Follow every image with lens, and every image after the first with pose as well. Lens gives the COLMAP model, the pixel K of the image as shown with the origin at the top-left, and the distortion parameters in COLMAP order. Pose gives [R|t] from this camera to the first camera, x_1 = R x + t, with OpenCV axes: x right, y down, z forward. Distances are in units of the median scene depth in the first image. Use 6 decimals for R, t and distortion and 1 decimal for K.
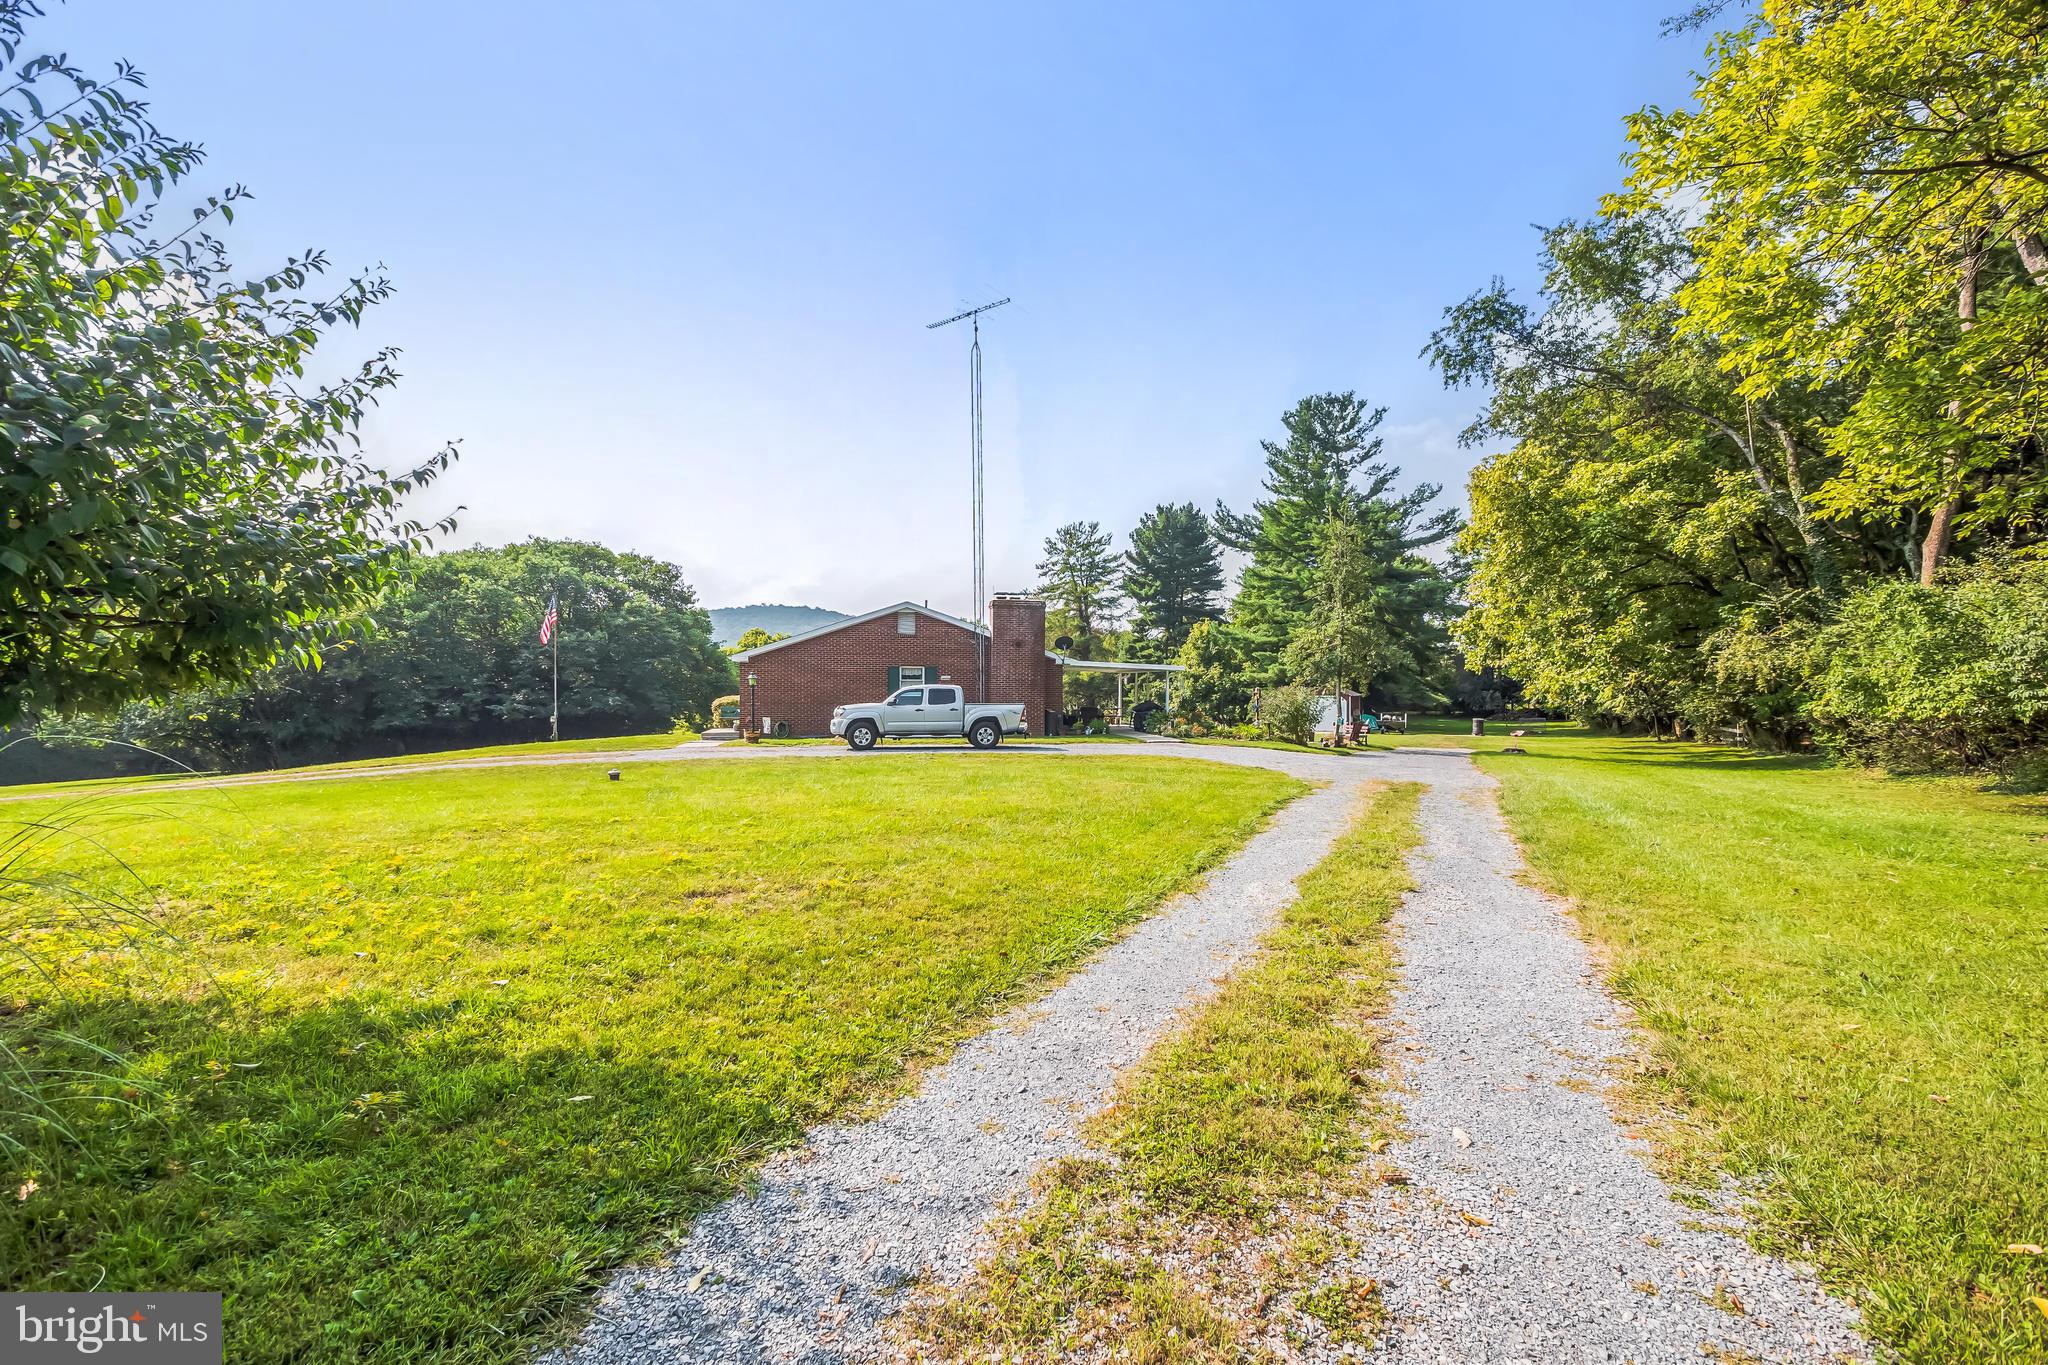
lens RADIAL K [[896.7, 0, 1024.0], [0, 896.7, 682.5], [0, 0, 1]] dist [-0.001927, -0.000022]
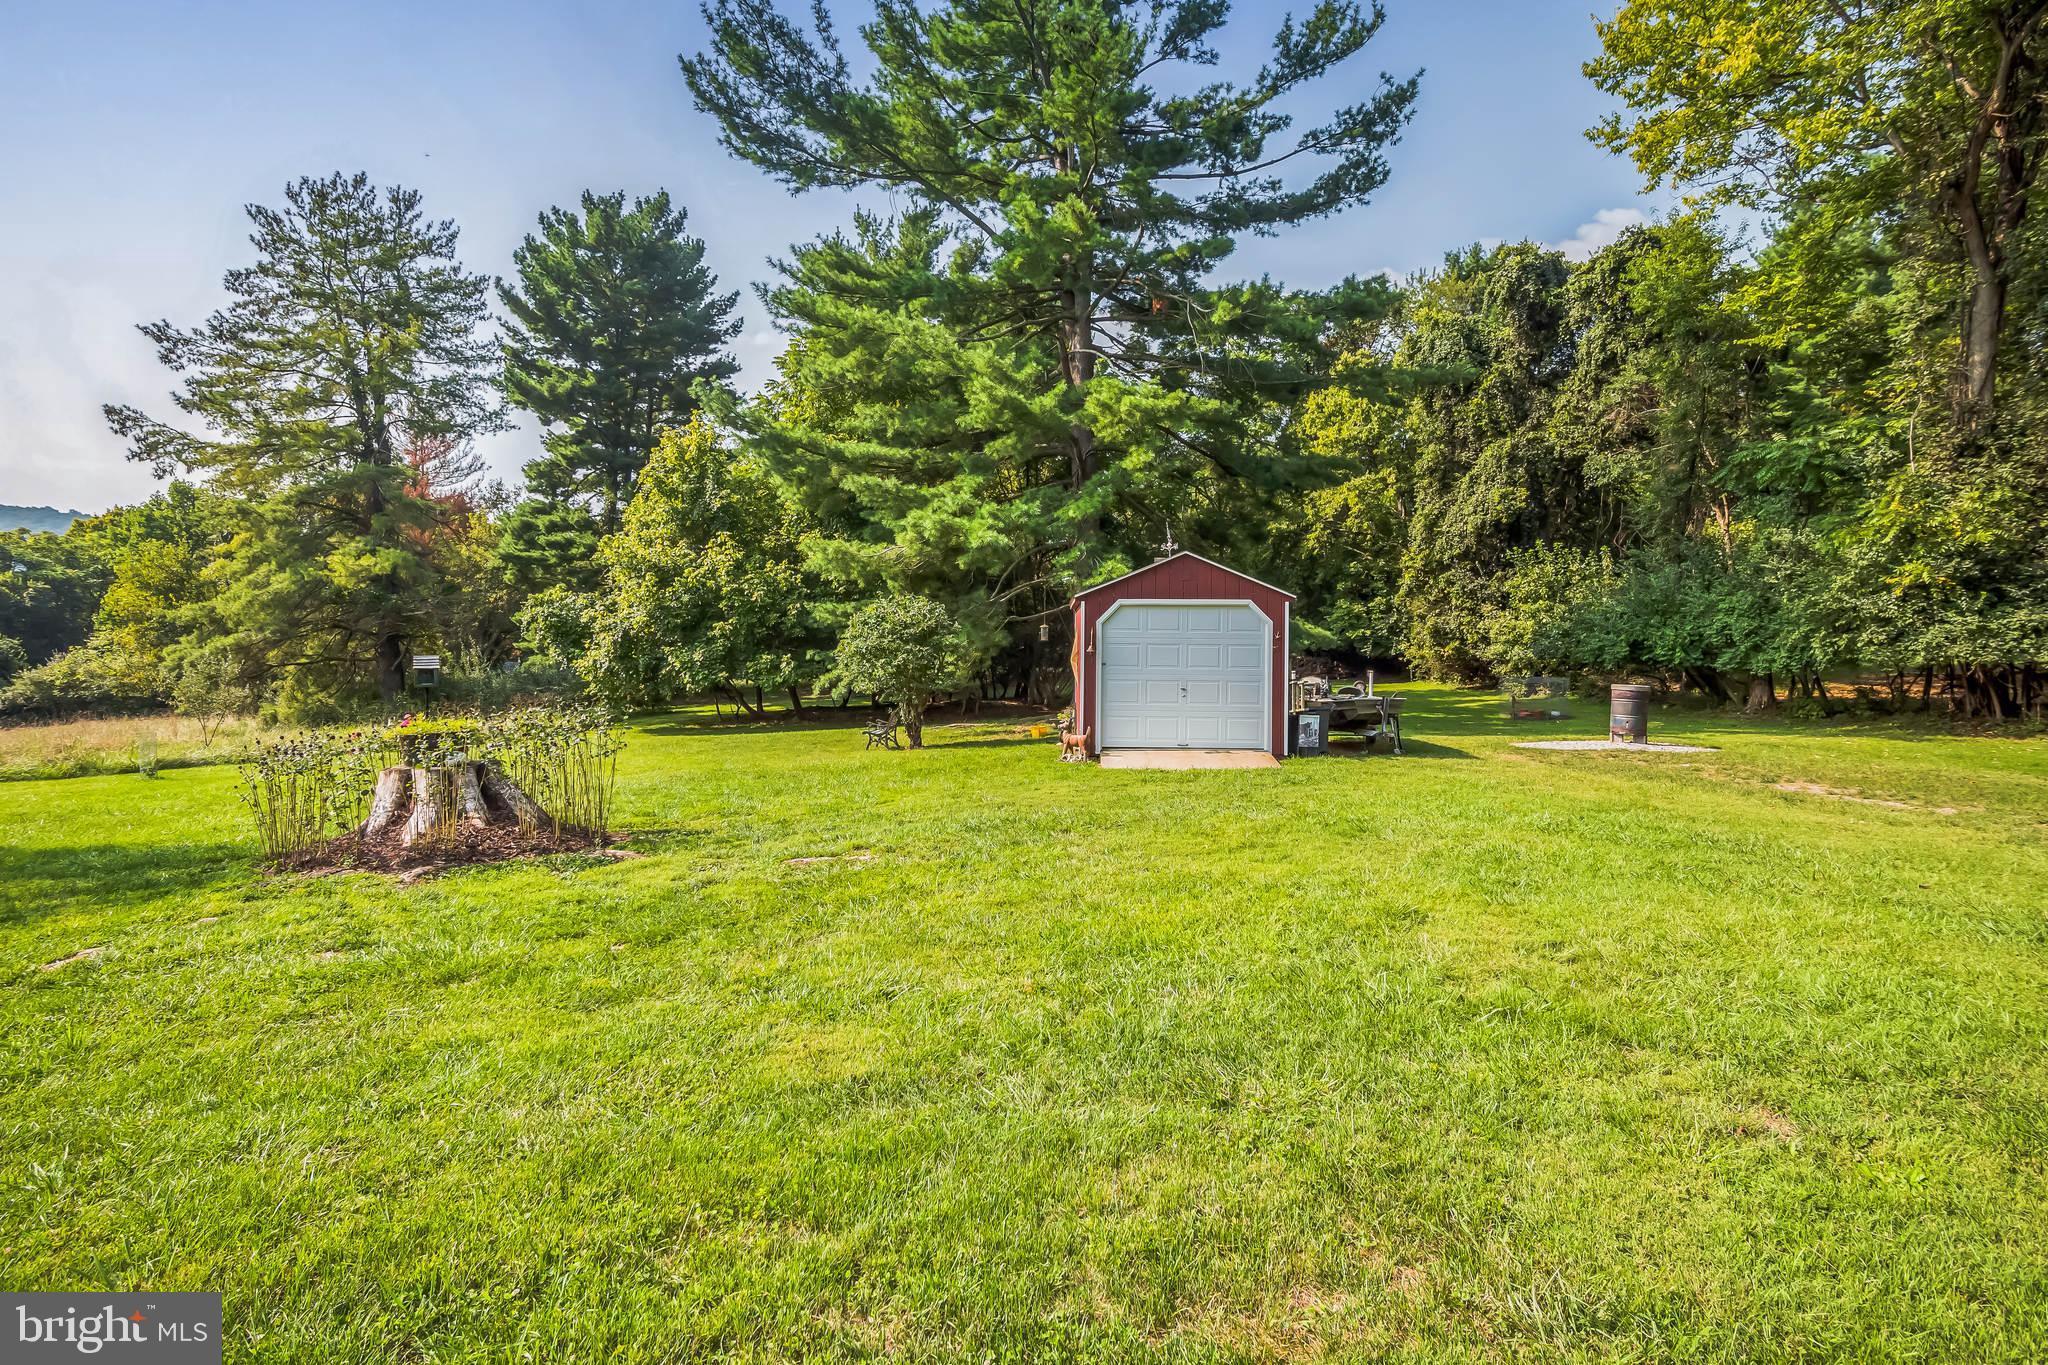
lens RADIAL K [[1044.1, 0, 1024.0], [0, 1044.1, 682.5], [0, 0, 1]] dist [-0.001474, -0.000377]
pose [[0.883849, -0.014865, 0.467537, 0.119506], [-0.005676, 0.999080, 0.042497, 0.017526], [-0.467739, -0.040215, 0.882952, 0.550120]]
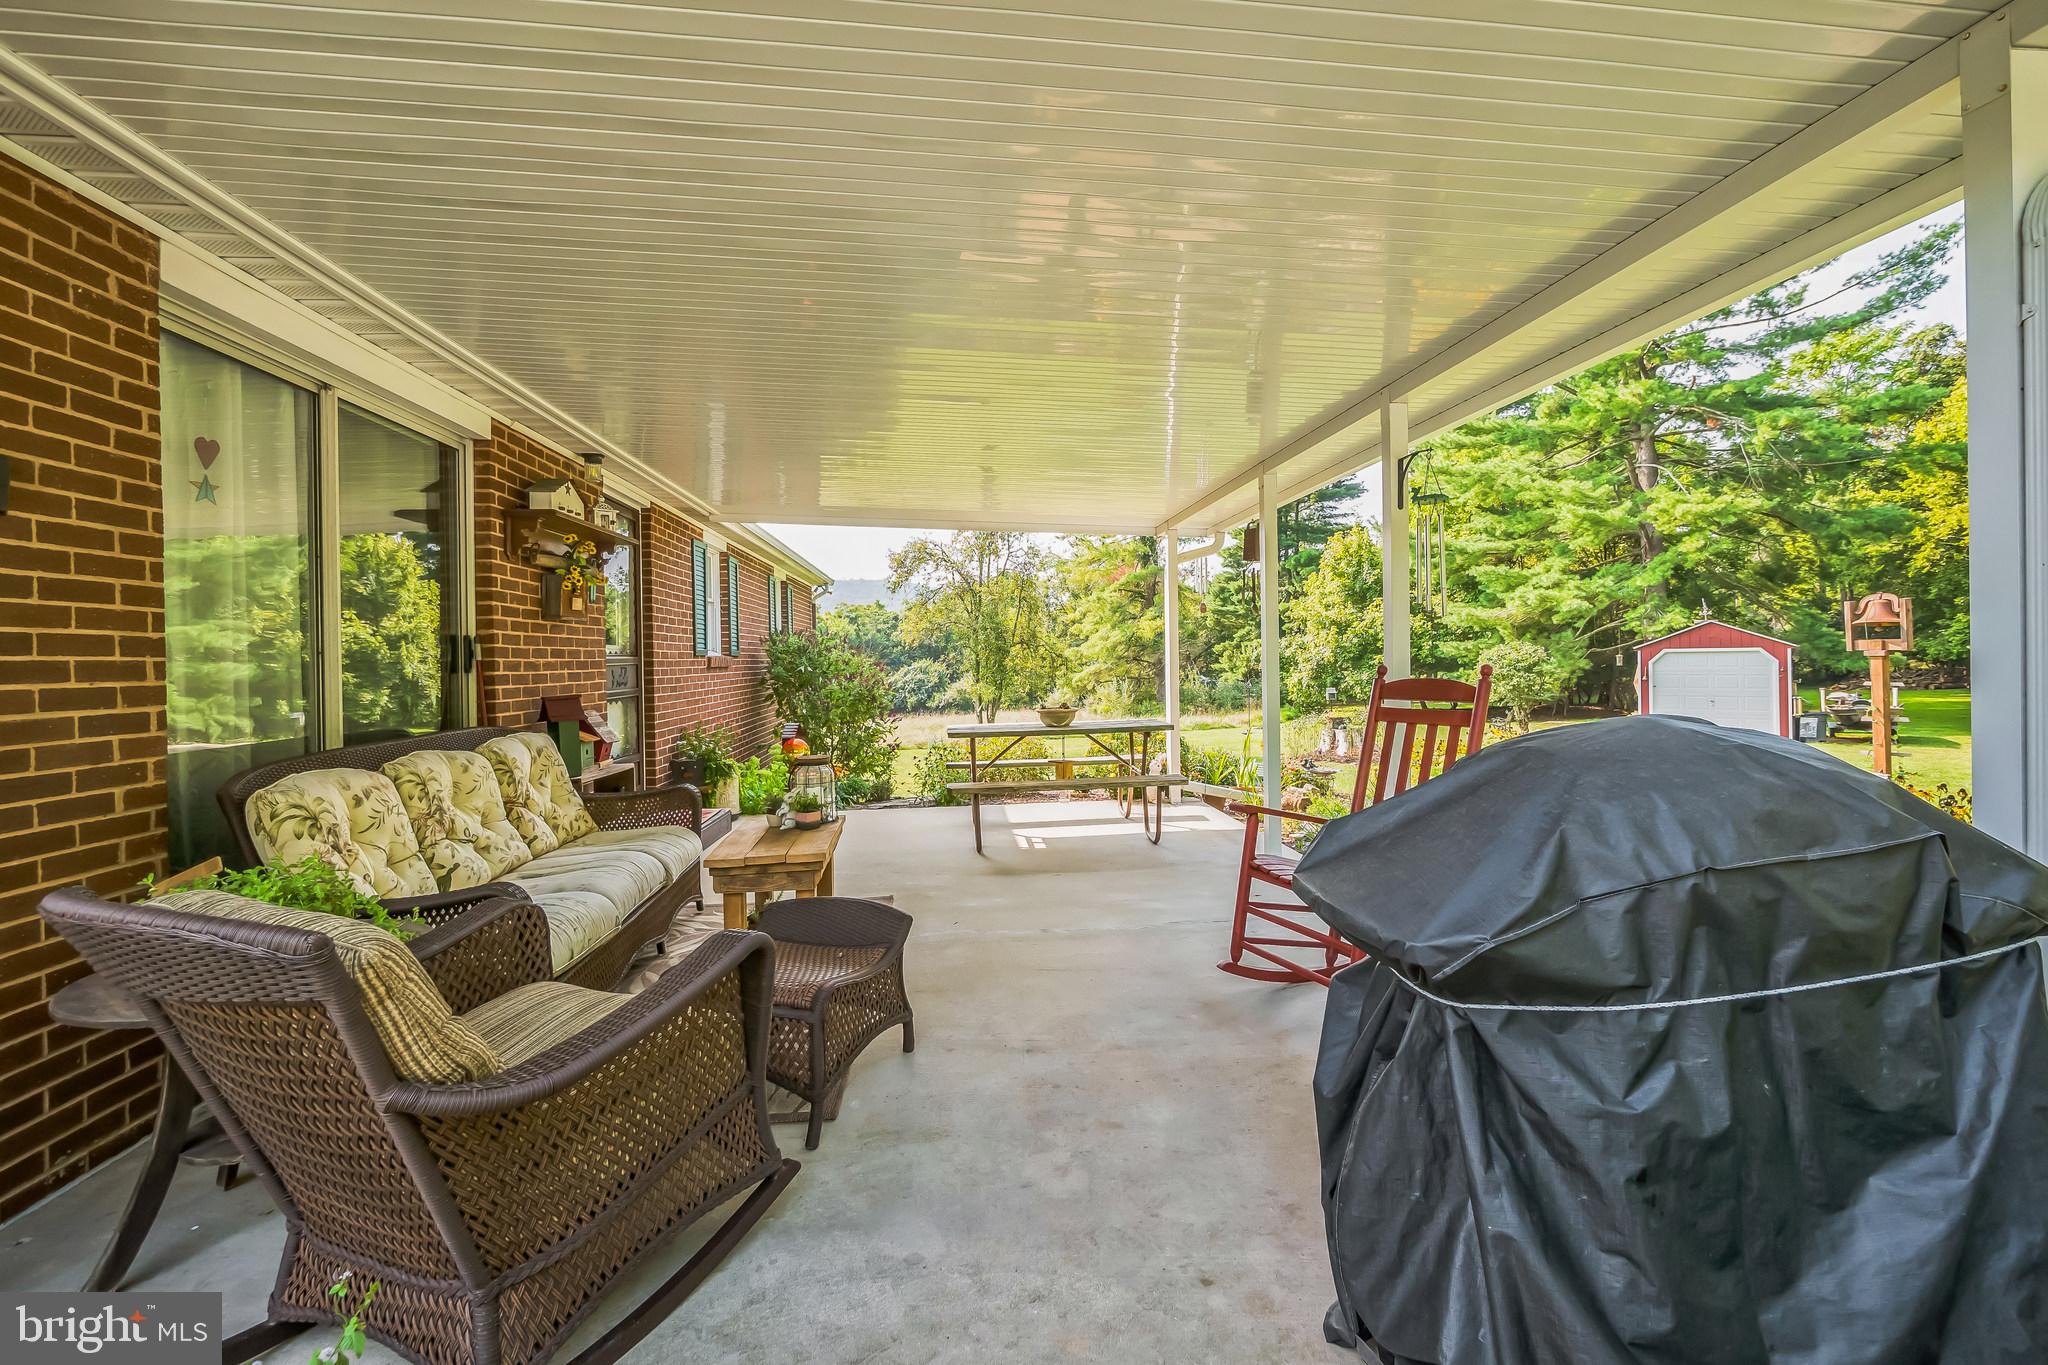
lens RADIAL K [[886.3, 0, 1017.1], [0, 886.3, 667.3], [0, 0, 1]] dist [-0.013550, -0.000430]
pose [[0.994067, -0.017498, -0.107352, 0.046303], [0.019317, 0.999687, 0.015925, 0.007256], [0.107040, -0.017904, 0.994093, 0.403764]]
